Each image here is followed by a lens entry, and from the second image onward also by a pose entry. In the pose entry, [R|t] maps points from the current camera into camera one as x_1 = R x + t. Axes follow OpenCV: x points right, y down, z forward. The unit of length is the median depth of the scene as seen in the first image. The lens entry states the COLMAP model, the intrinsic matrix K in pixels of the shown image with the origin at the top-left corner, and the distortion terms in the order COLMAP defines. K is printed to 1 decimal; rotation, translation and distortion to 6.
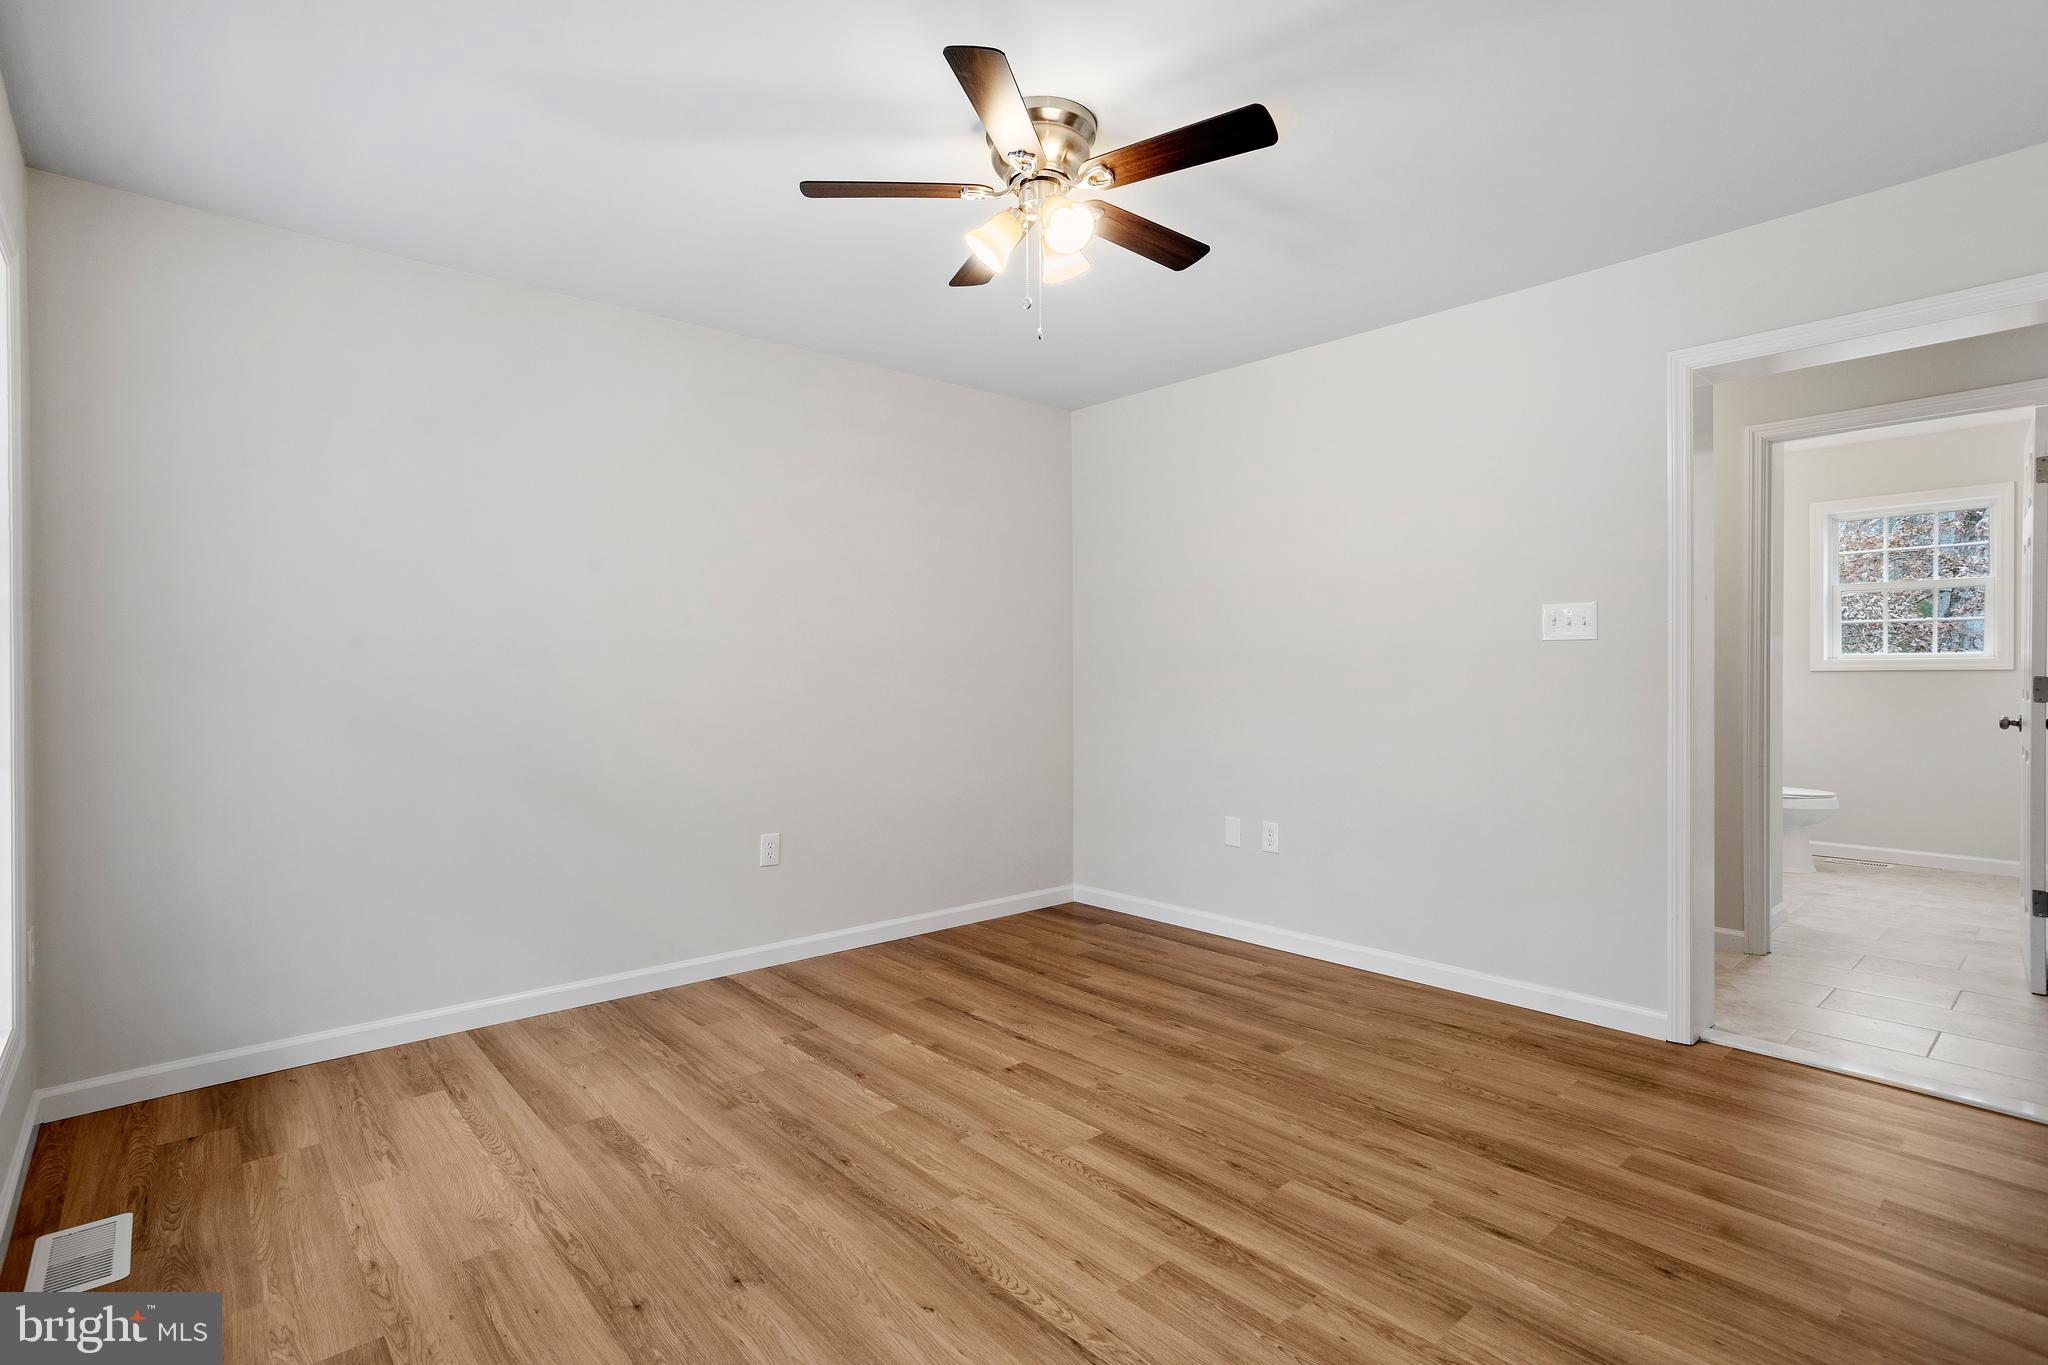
lens RADIAL K [[987.4, 0, 1003.9], [0, 987.4, 659.3], [0, 0, 1]] dist [-0.040475, 0.029016]
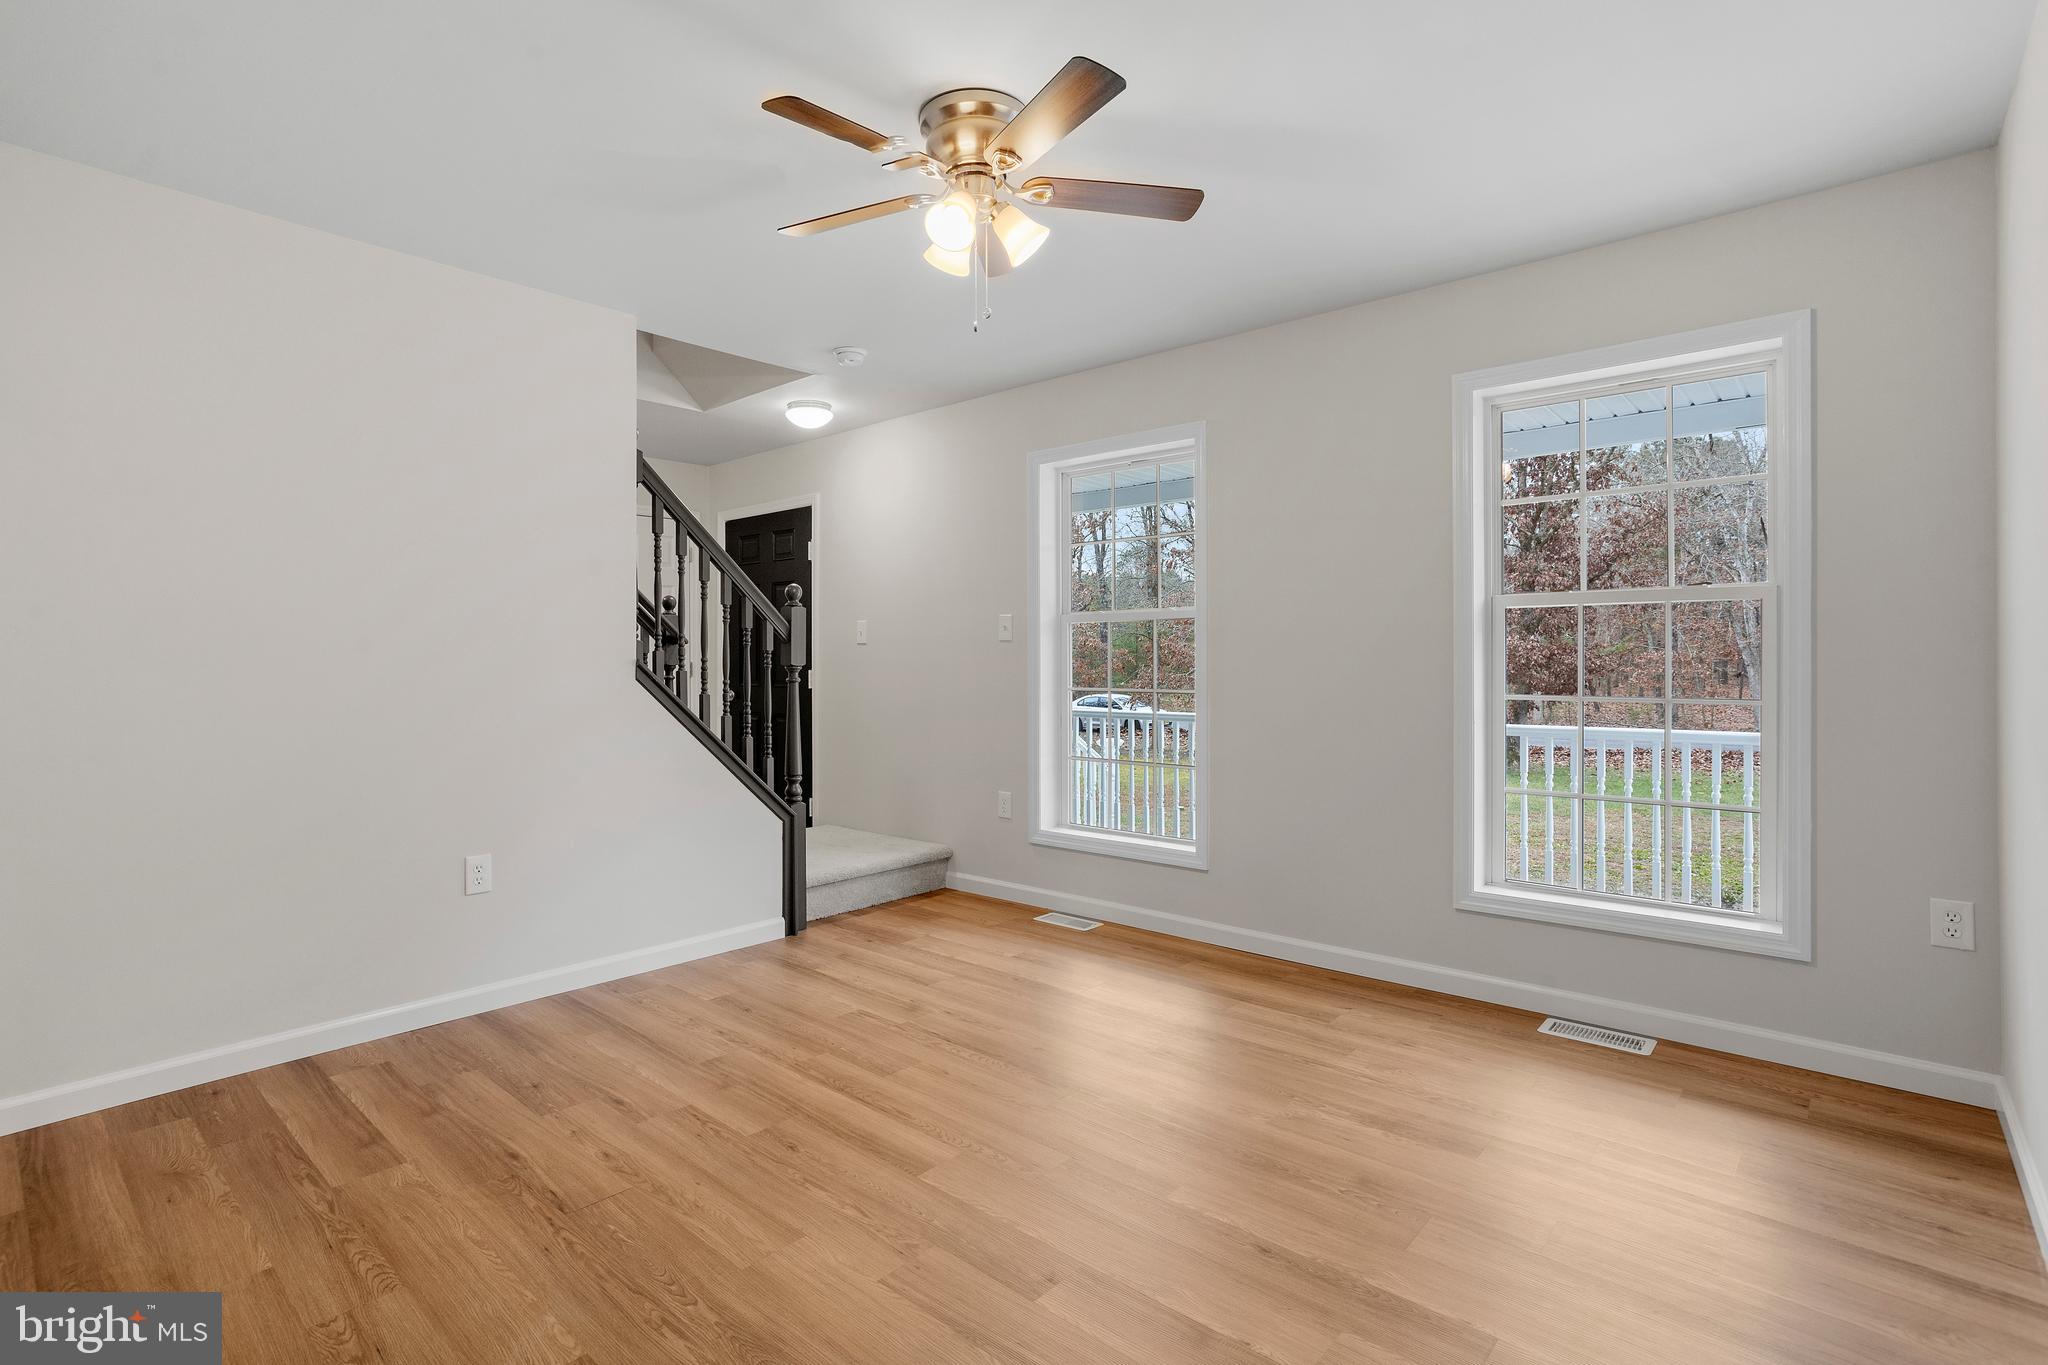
lens RADIAL K [[987.4, 0, 1003.9], [0, 987.4, 659.3], [0, 0, 1]] dist [-0.040475, 0.029016]
pose [[-0.991884, 0.010428, -0.126720, 0.148184], [0.011900, 0.999870, -0.010867, 0.022706], [0.126590, -0.012286, -0.991879, 2.145643]]
